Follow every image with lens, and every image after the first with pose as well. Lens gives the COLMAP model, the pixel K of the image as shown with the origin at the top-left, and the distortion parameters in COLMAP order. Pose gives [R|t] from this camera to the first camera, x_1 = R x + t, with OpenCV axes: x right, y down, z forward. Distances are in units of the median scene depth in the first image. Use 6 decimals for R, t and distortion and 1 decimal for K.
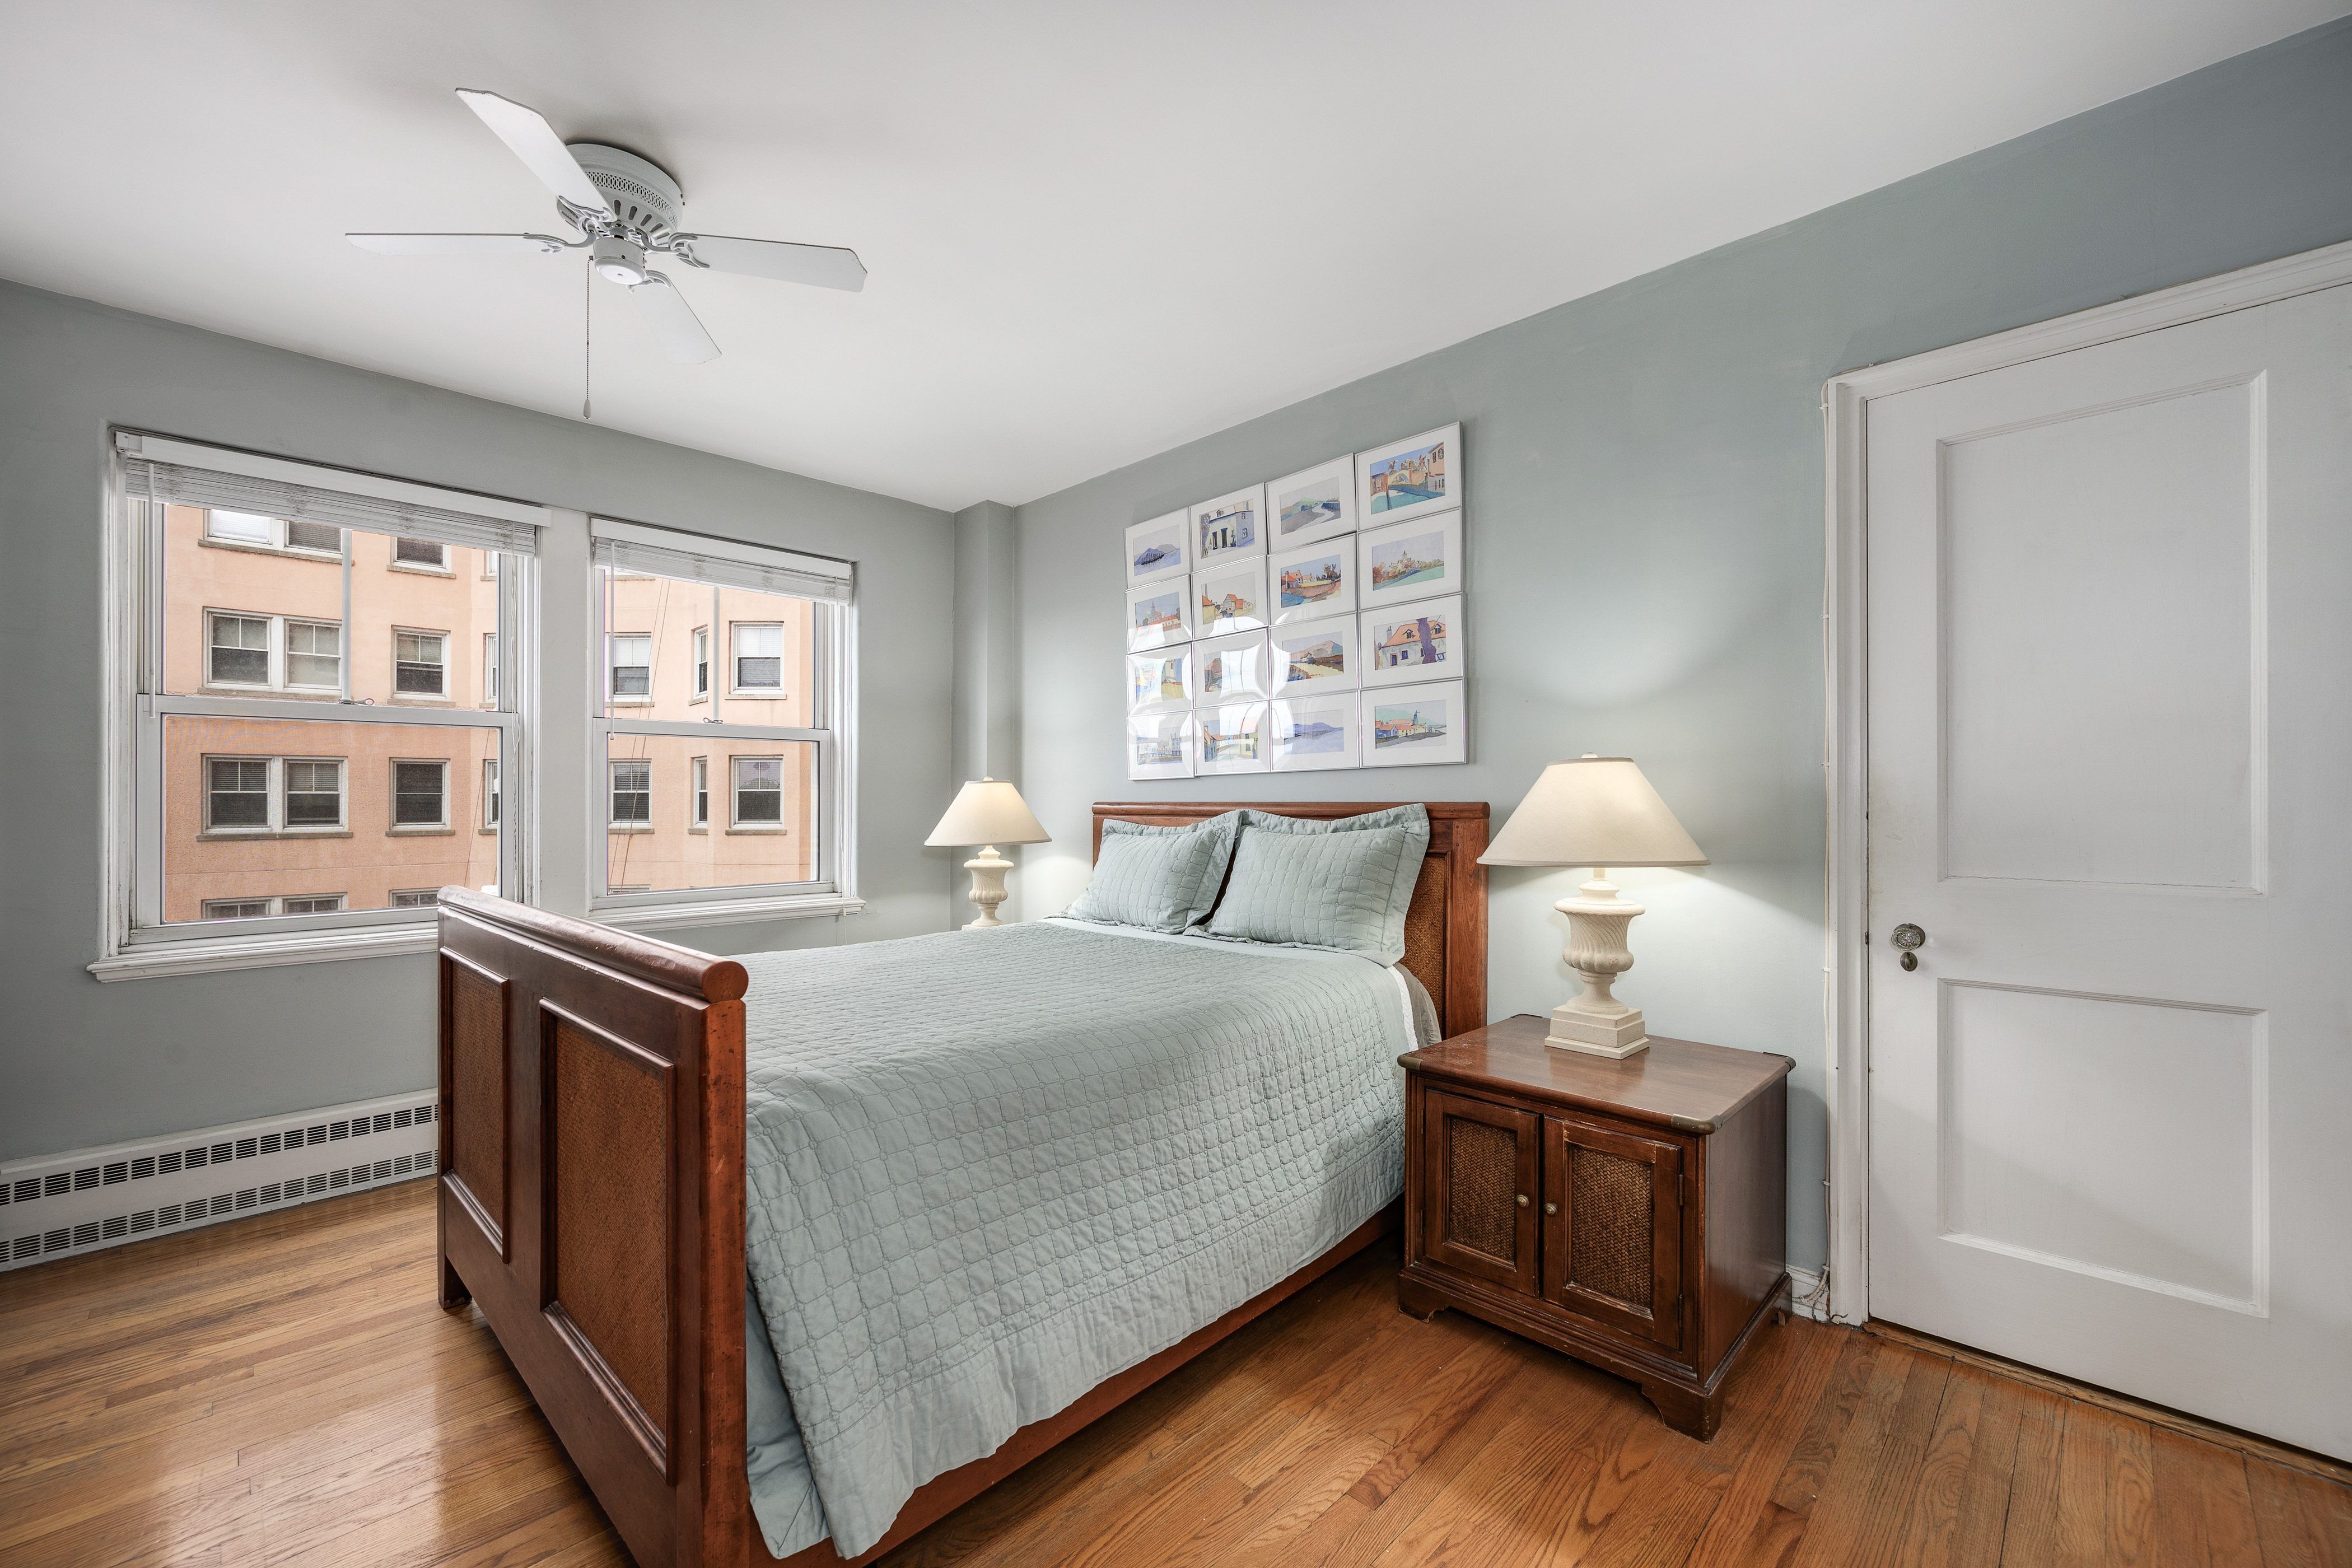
lens RADIAL K [[971.9, 0, 1172.7], [0, 971.9, 799.7], [0, 0, 1]] dist [0.000856, 0.000631]
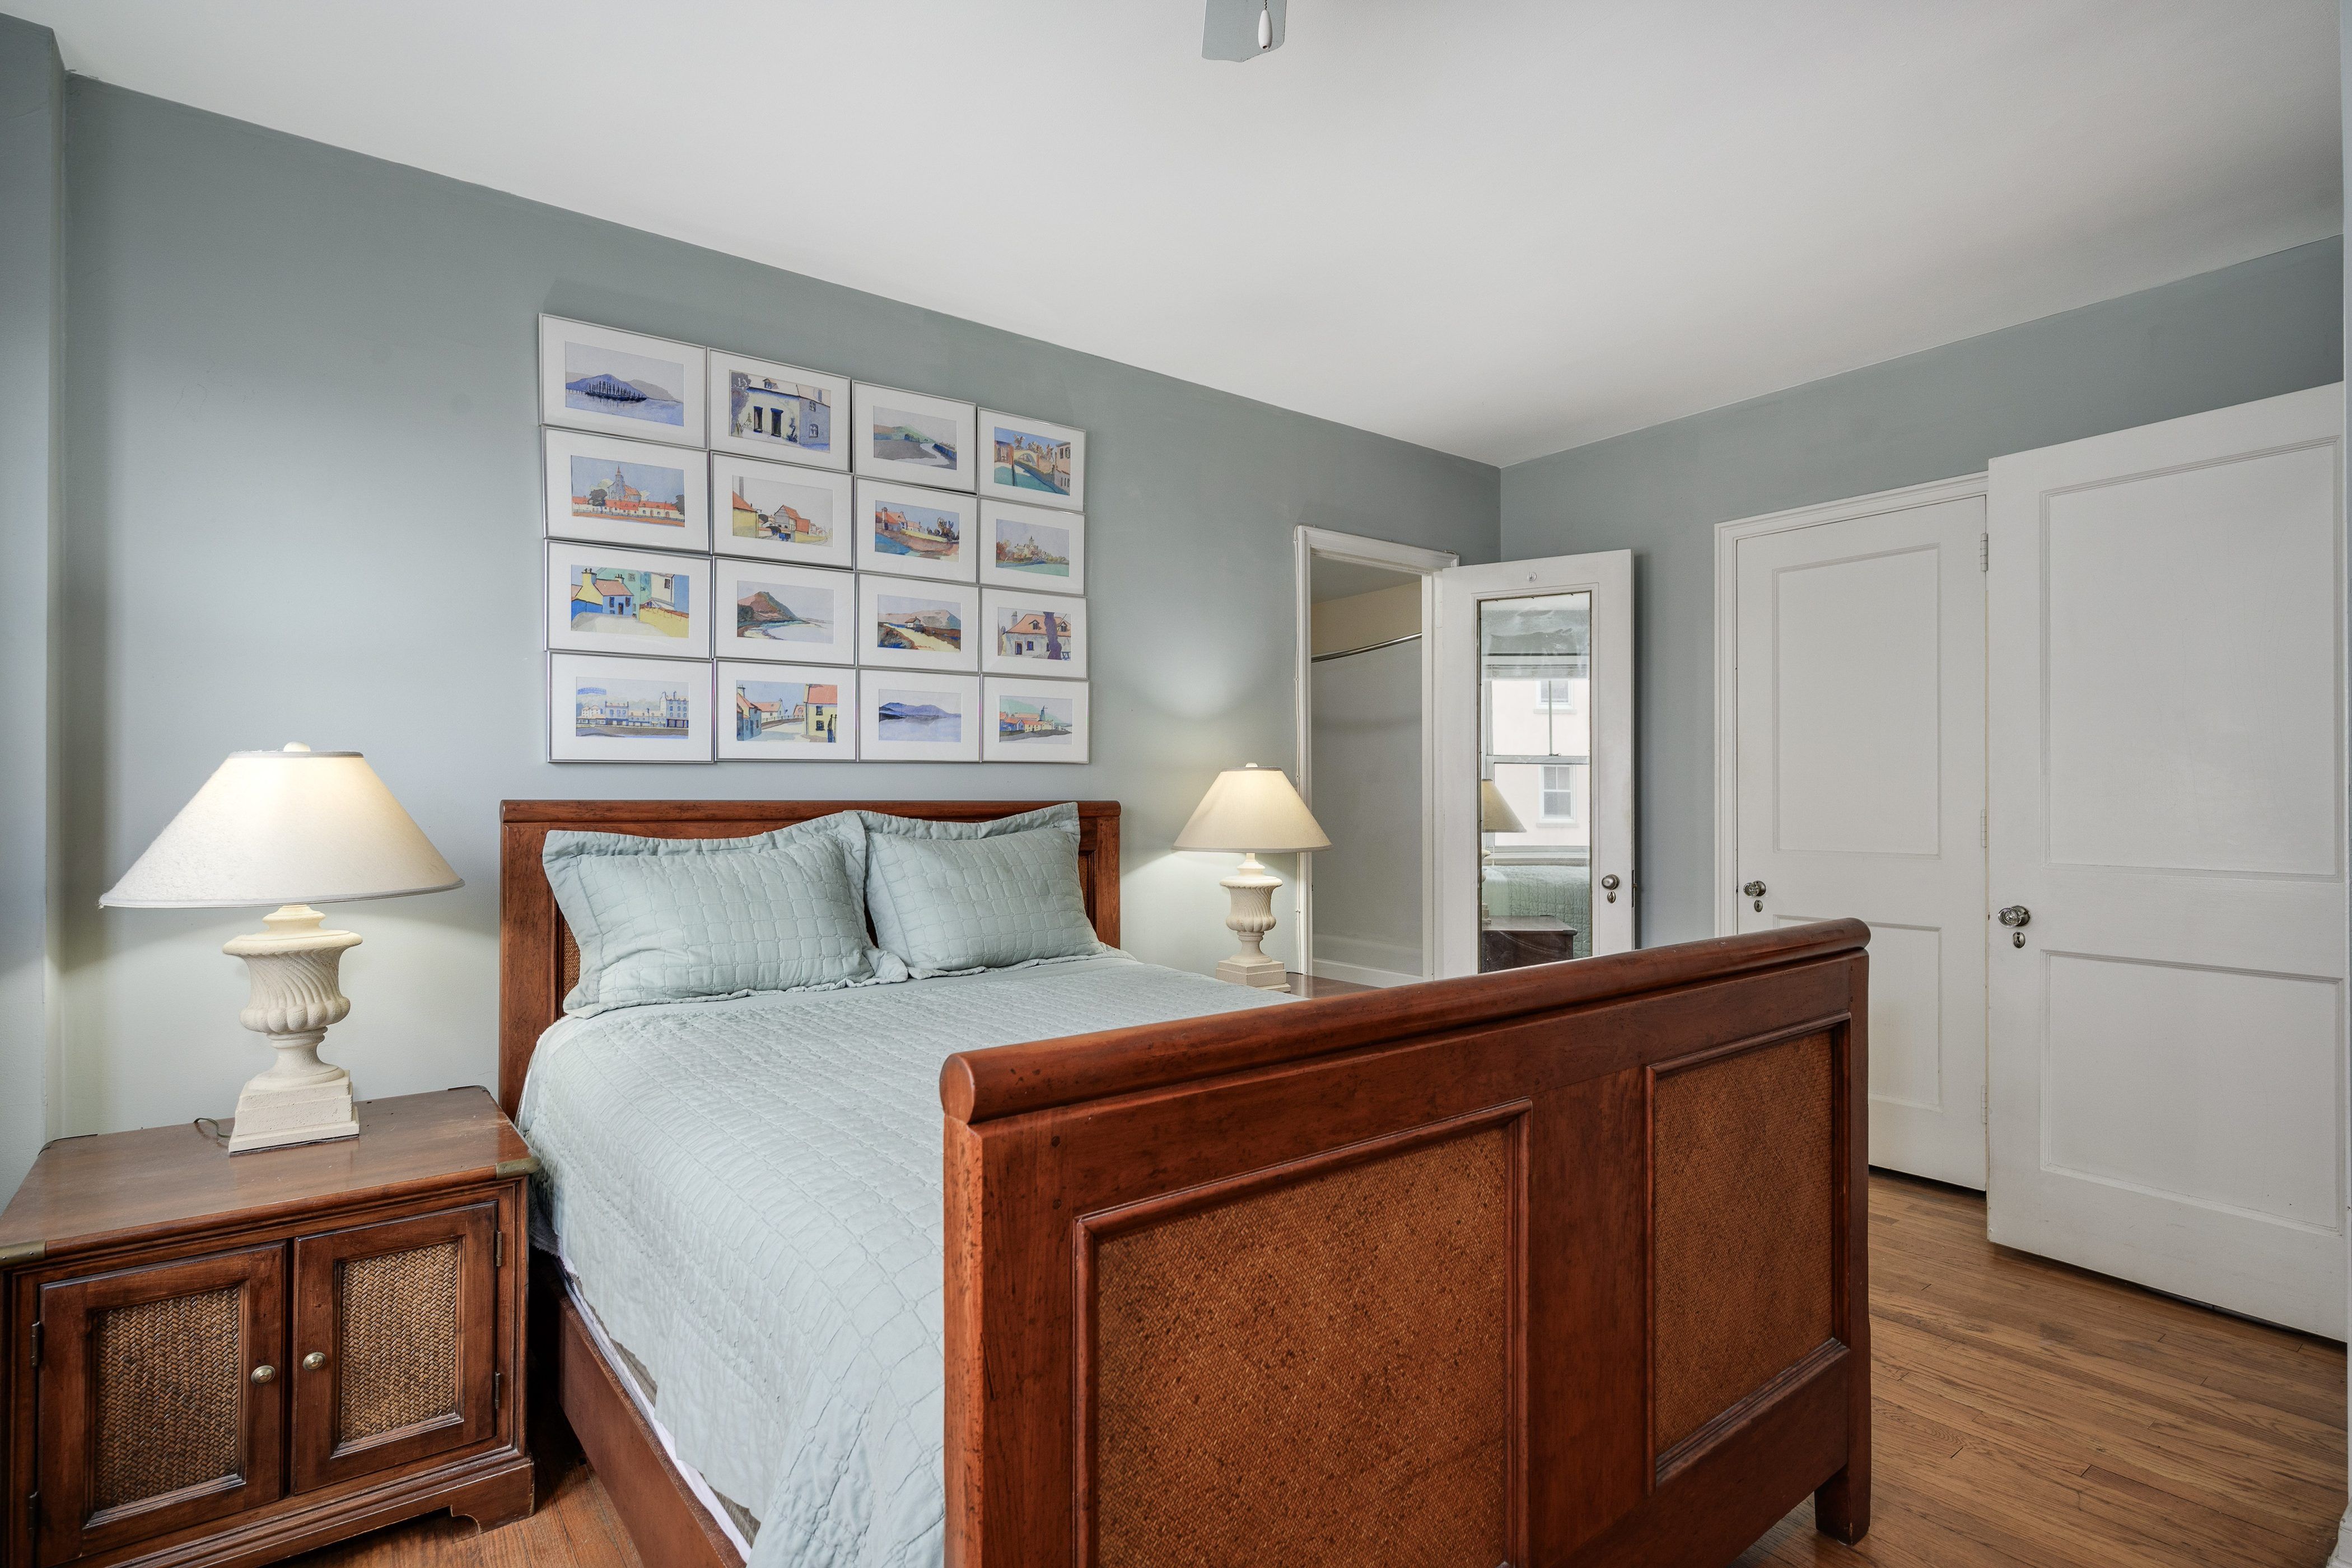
lens RADIAL K [[971.9, 0, 1189.5], [0, 971.9, 798.9], [0, 0, 1]] dist [0.000856, 0.000631]
pose [[0.204211, 0.006318, 0.978907, -0.636884], [0.001743, 0.999975, -0.006818, 0.007196], [-0.978925, 0.003099, 0.204195, 0.634188]]
